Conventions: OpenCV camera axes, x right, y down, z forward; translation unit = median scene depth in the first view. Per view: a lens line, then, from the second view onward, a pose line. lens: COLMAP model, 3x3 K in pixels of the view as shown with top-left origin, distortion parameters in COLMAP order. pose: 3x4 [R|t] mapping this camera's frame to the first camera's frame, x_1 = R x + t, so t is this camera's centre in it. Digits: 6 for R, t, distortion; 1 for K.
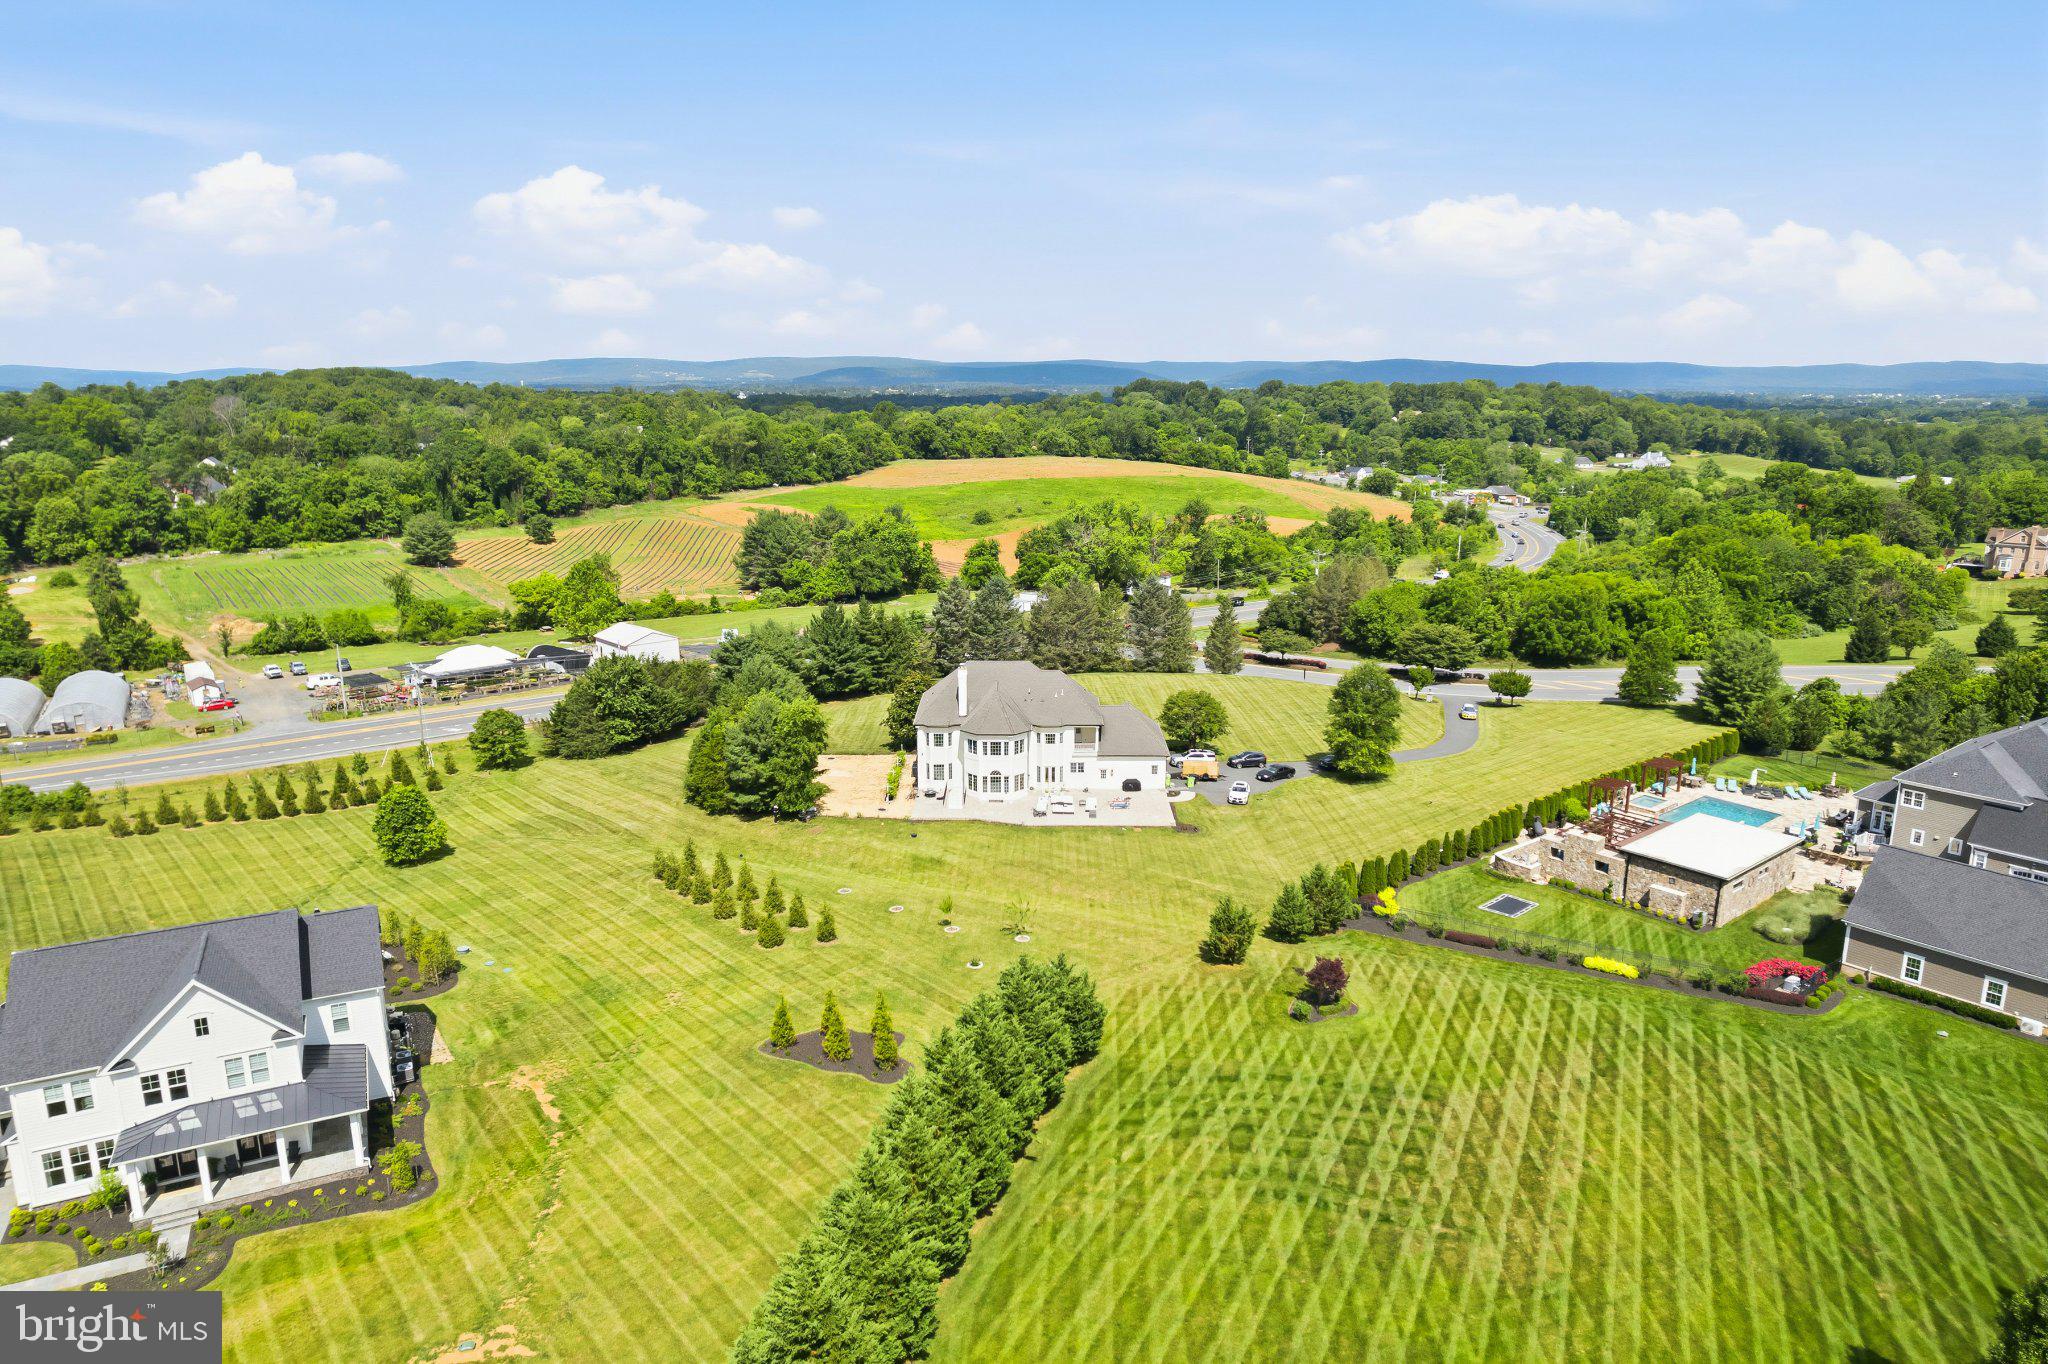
lens RADIAL K [[1315.0, 0, 1023.8], [0, 1315.0, 676.7], [0, 0, 1]] dist [-0.061813, 0.046073]
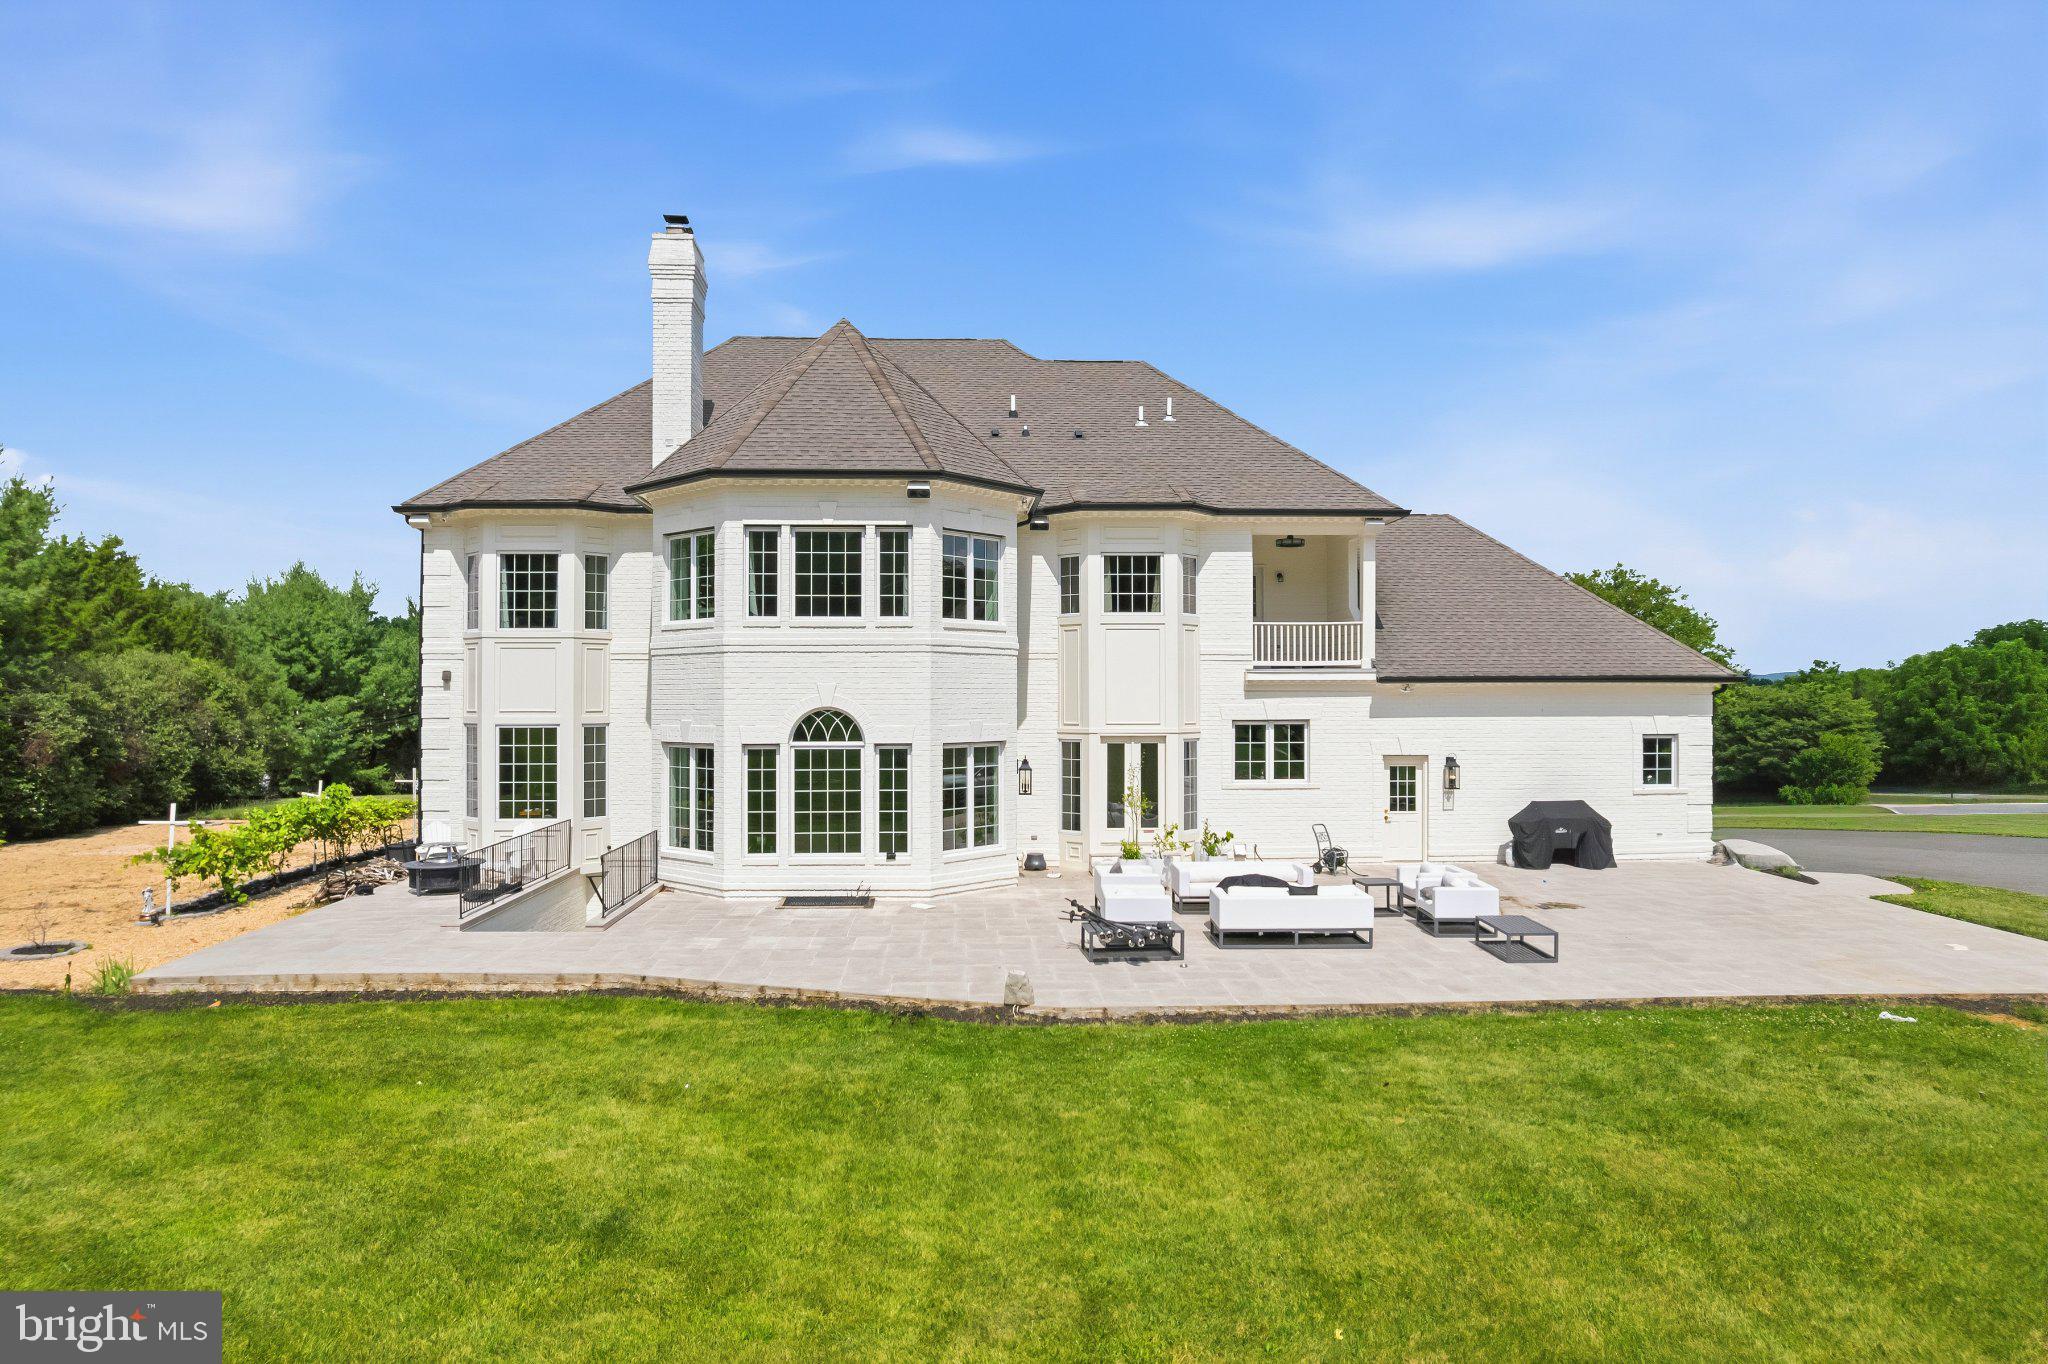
lens RADIAL K [[1315.0, 0, 1022.2], [0, 1315.0, 684.0], [0, 0, 1]] dist [-0.061813, 0.046073]
pose [[0.998262, -0.002304, 0.058893, -0.002699], [0.015871, 0.972834, -0.230959, 0.042470], [-0.056761, 0.231493, 0.971179, 0.334562]]
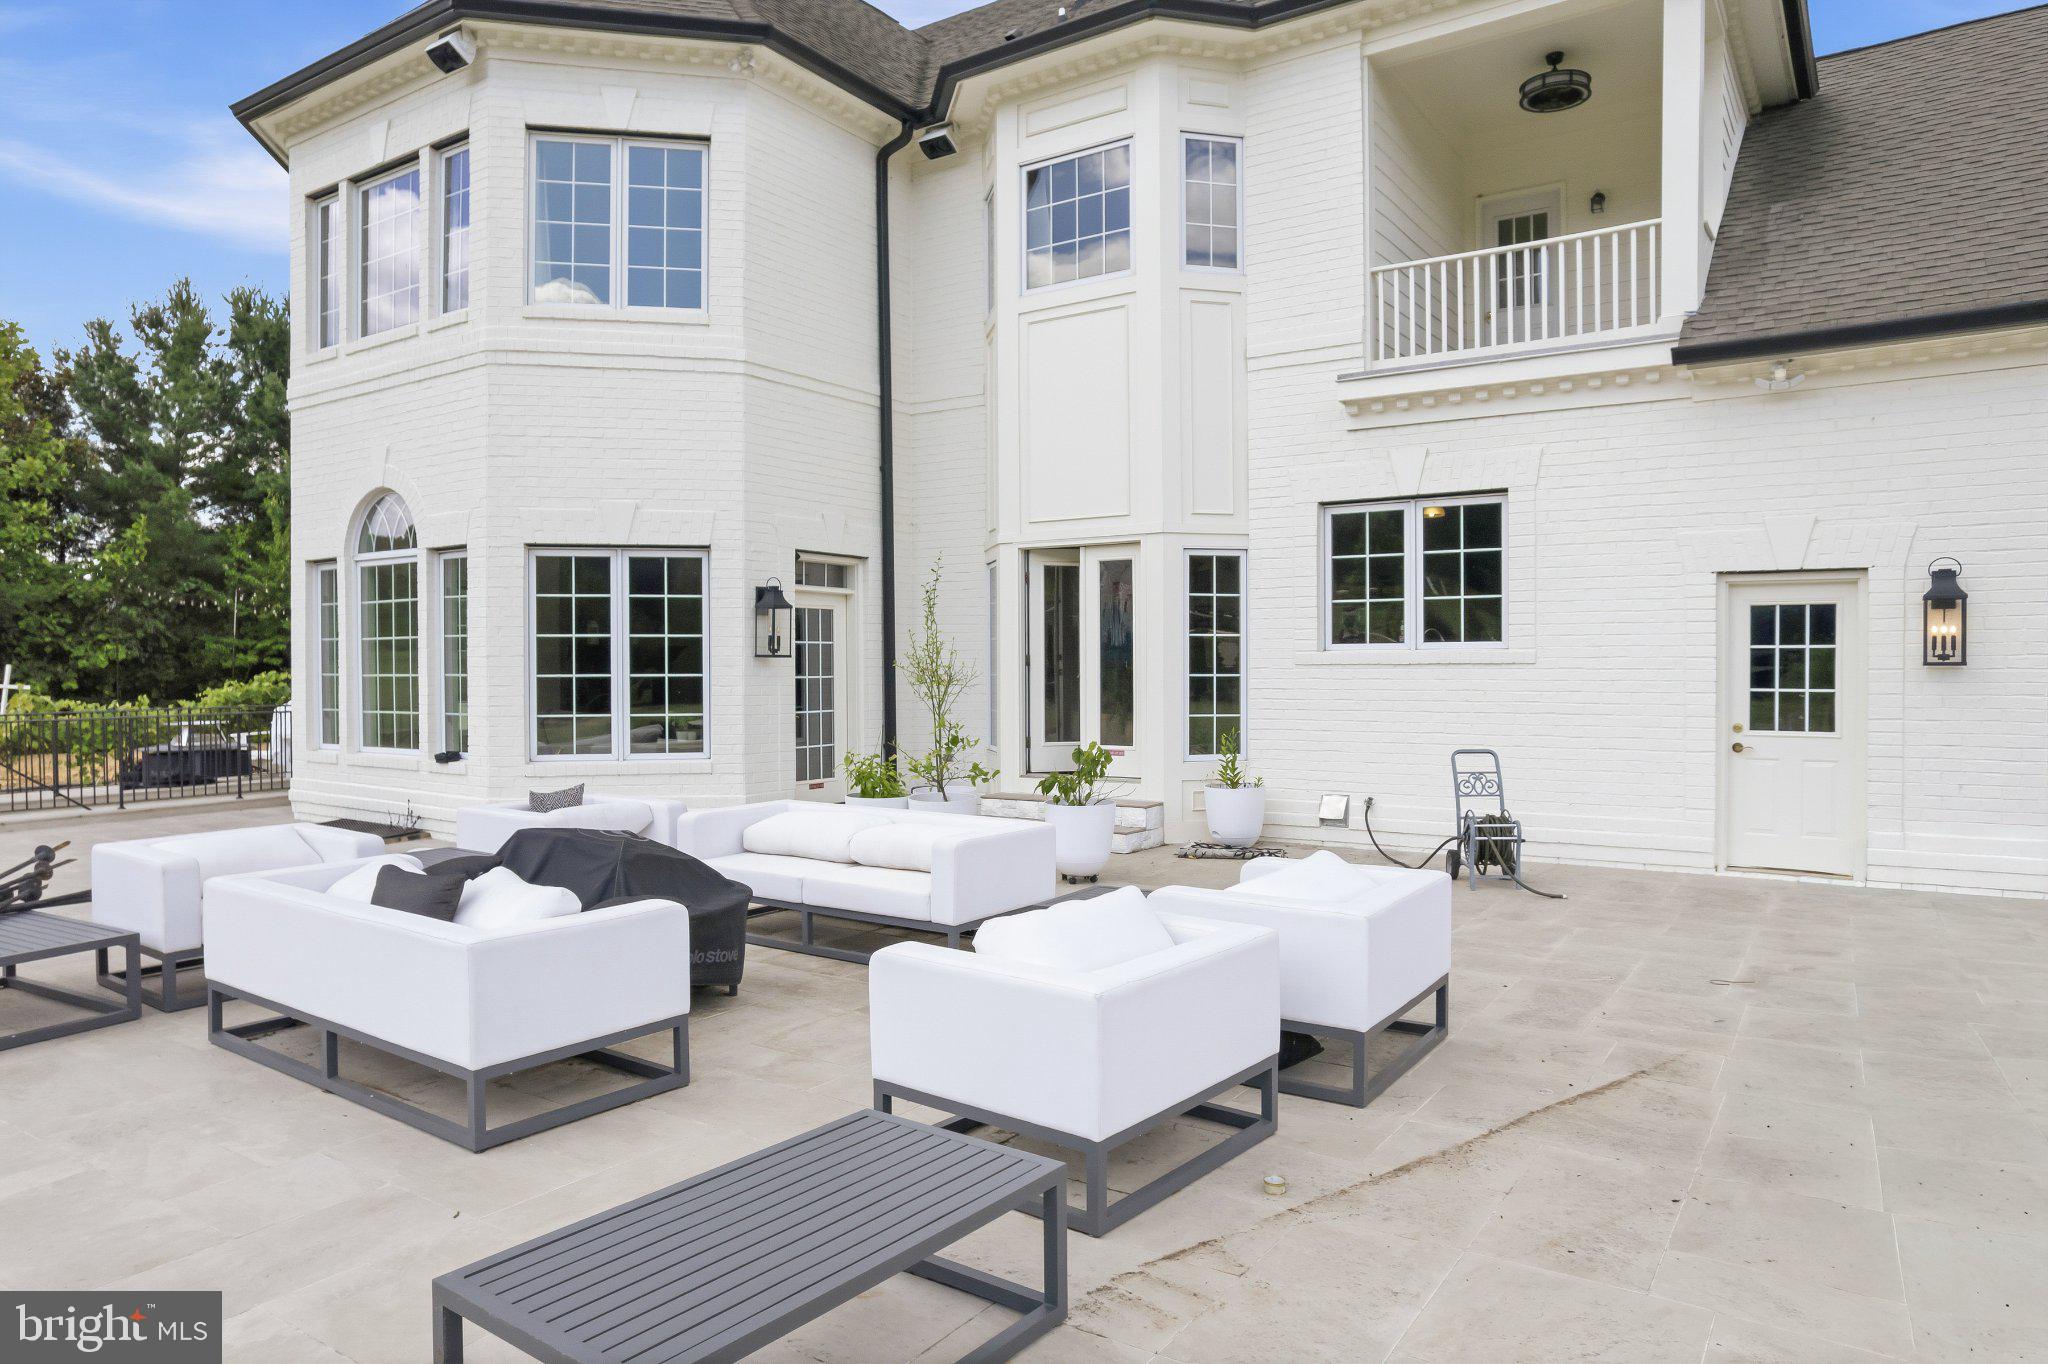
lens RADIAL K [[1315.0, 0, 1026.6], [0, 1315.0, 688.0], [0, 0, 1]] dist [-0.061813, 0.046073]
pose [[0.832202, 0.006034, -0.554439, 0.026674], [-0.119874, 0.978250, -0.169282, 0.037812], [0.541359, 0.207340, 0.814826, 0.380120]]
